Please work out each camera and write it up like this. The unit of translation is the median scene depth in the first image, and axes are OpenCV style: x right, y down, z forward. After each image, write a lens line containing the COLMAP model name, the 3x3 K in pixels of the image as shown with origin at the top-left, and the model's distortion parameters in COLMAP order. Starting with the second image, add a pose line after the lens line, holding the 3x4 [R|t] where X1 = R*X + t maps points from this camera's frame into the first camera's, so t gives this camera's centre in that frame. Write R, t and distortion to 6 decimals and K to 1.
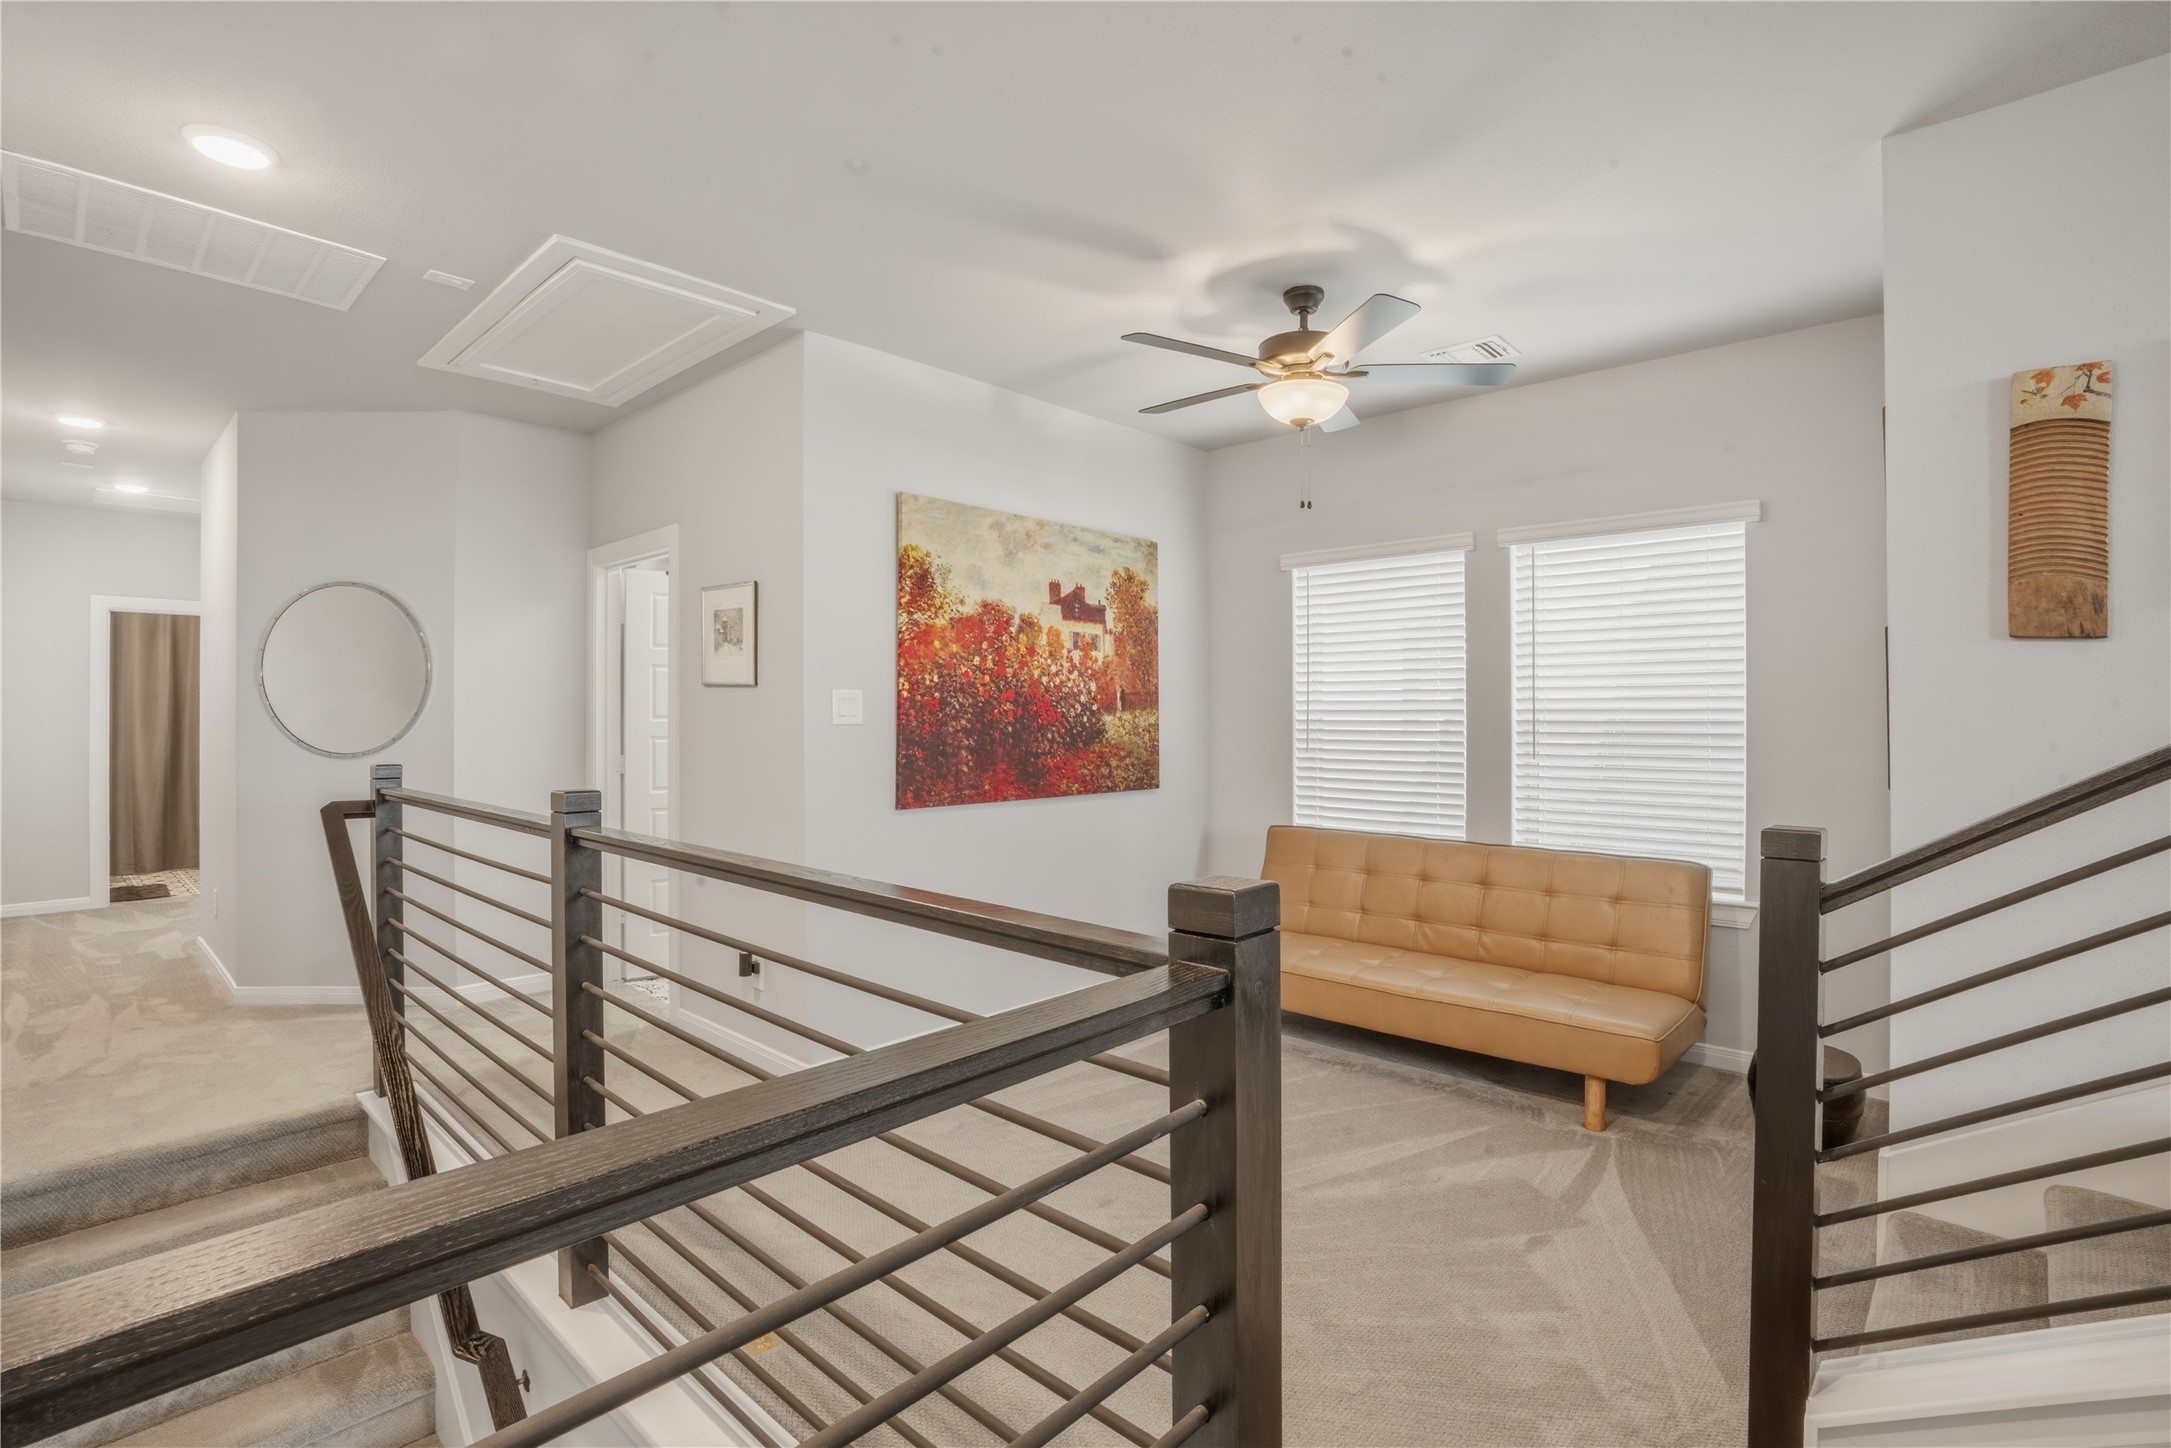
lens RADIAL K [[1012.3, 0, 1072.3], [0, 1012.3, 729.7], [0, 0, 1]] dist [-0.052840, 0.017992]
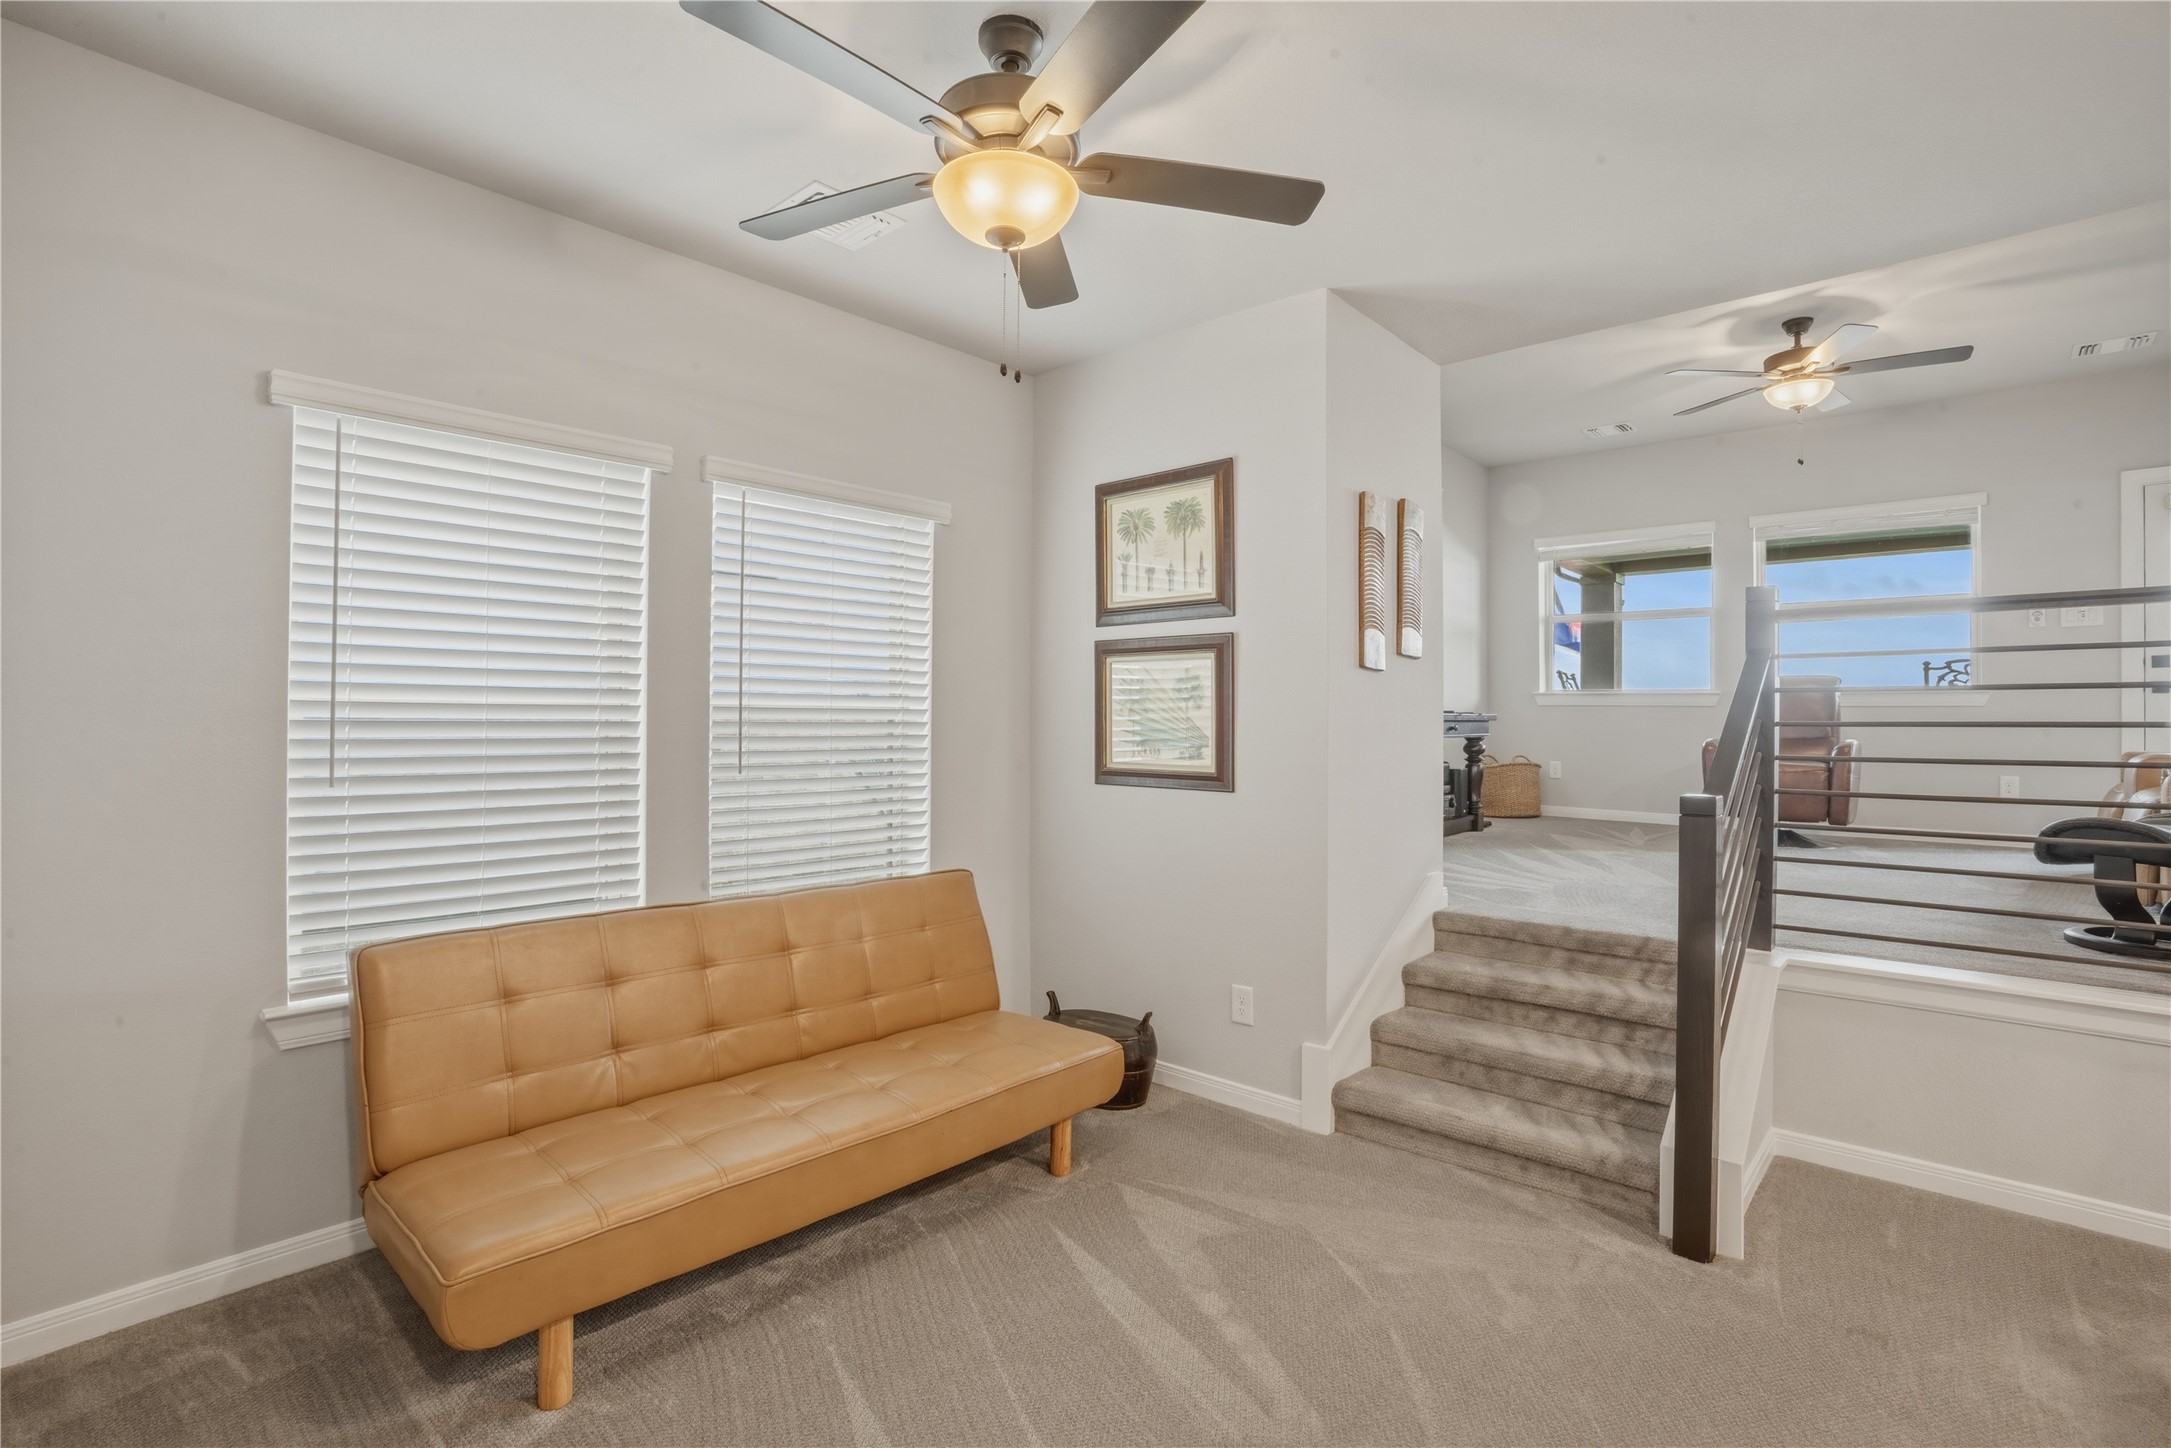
lens RADIAL K [[1012.3, 0, 1072.3], [0, 1012.3, 729.7], [0, 0, 1]] dist [-0.052840, 0.017992]
pose [[-0.014795, -0.001032, 0.999890, -0.344799], [0.009871, 0.999951, 0.001178, -0.005385], [-0.999842, 0.009887, -0.014784, 0.875595]]
